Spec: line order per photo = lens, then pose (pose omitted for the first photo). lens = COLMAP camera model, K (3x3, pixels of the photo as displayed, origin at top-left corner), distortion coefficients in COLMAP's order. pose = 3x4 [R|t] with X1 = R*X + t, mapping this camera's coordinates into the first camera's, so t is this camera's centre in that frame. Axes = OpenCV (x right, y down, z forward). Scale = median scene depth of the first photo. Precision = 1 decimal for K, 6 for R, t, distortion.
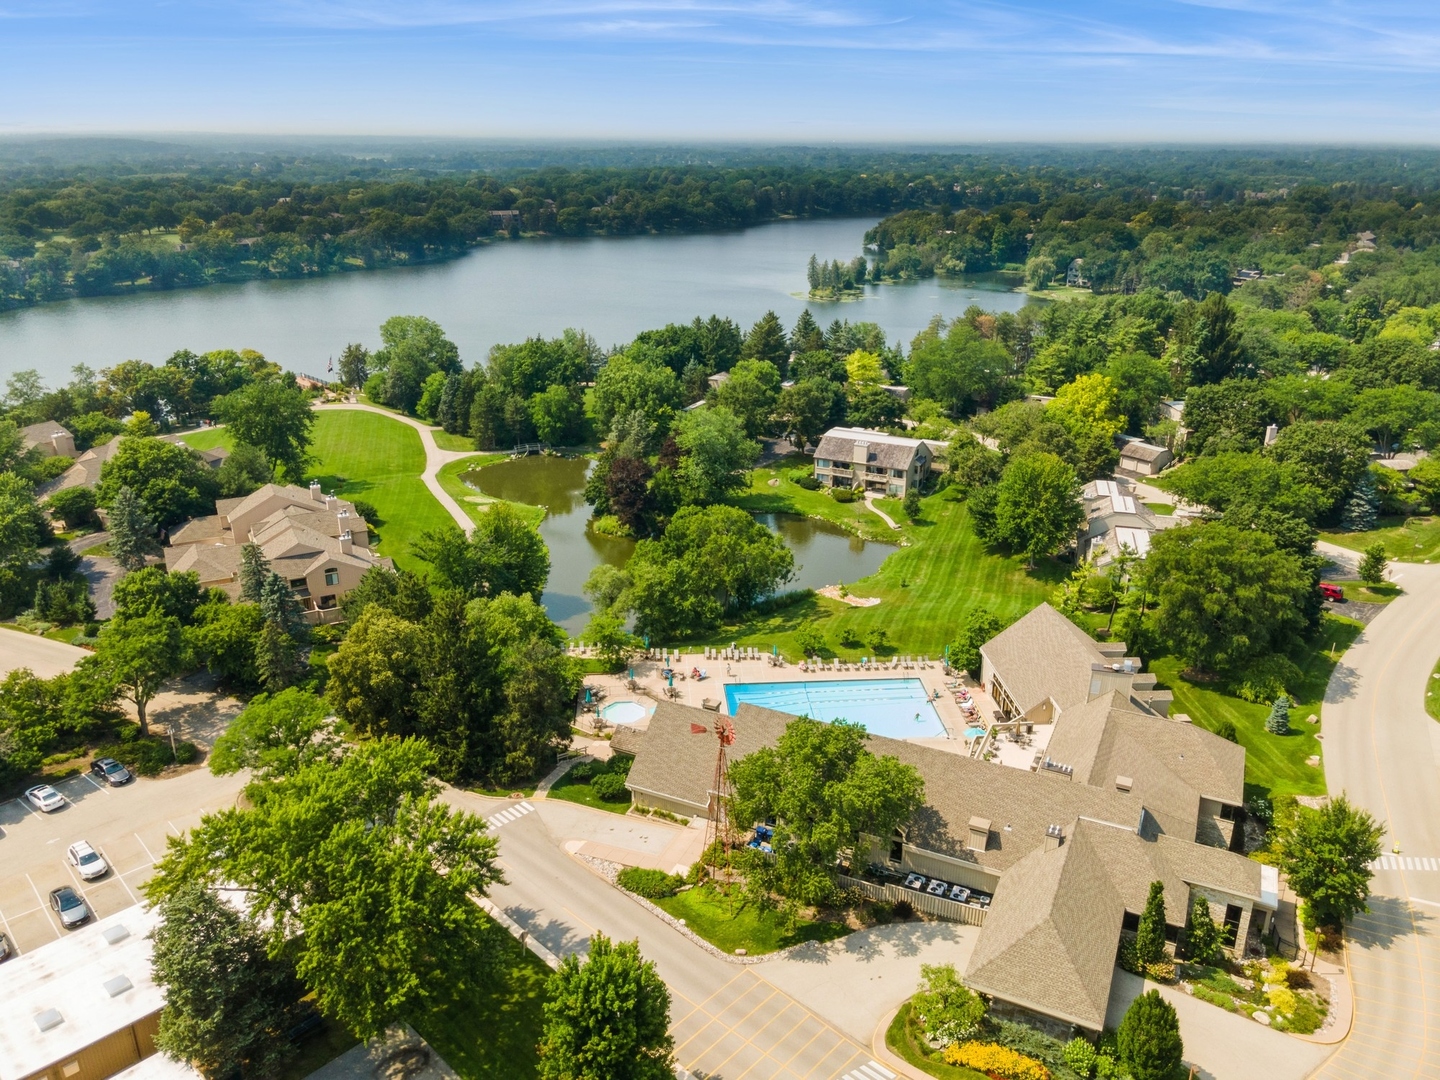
lens RADIAL K [[1026.2, 0, 720.0], [0, 1026.2, 540.0], [0, 0, 1]] dist [-0.018121, 0.045694]
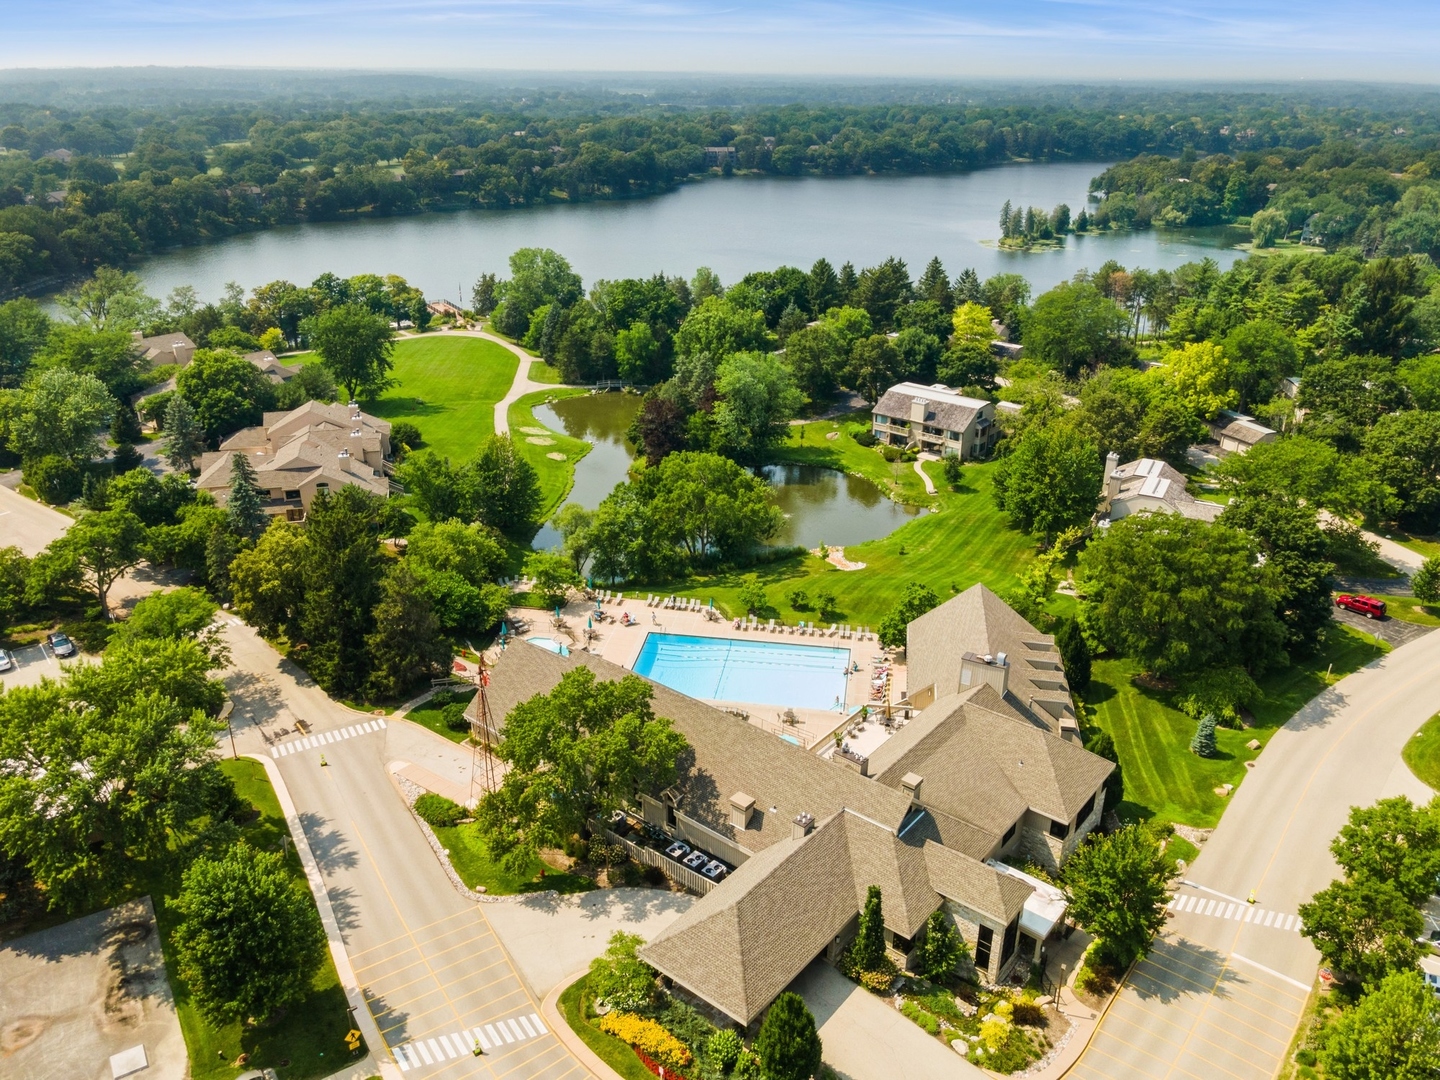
lens RADIAL K [[1035.9, 0, 720.0], [0, 1035.9, 540.0], [0, 0, 1]] dist [-0.032145, 0.047301]
pose [[0.974908, 0.094404, -0.201599, 0.162646], [-0.084089, 0.994701, 0.059146, -0.007725], [0.206114, -0.040710, 0.977681, 0.026498]]
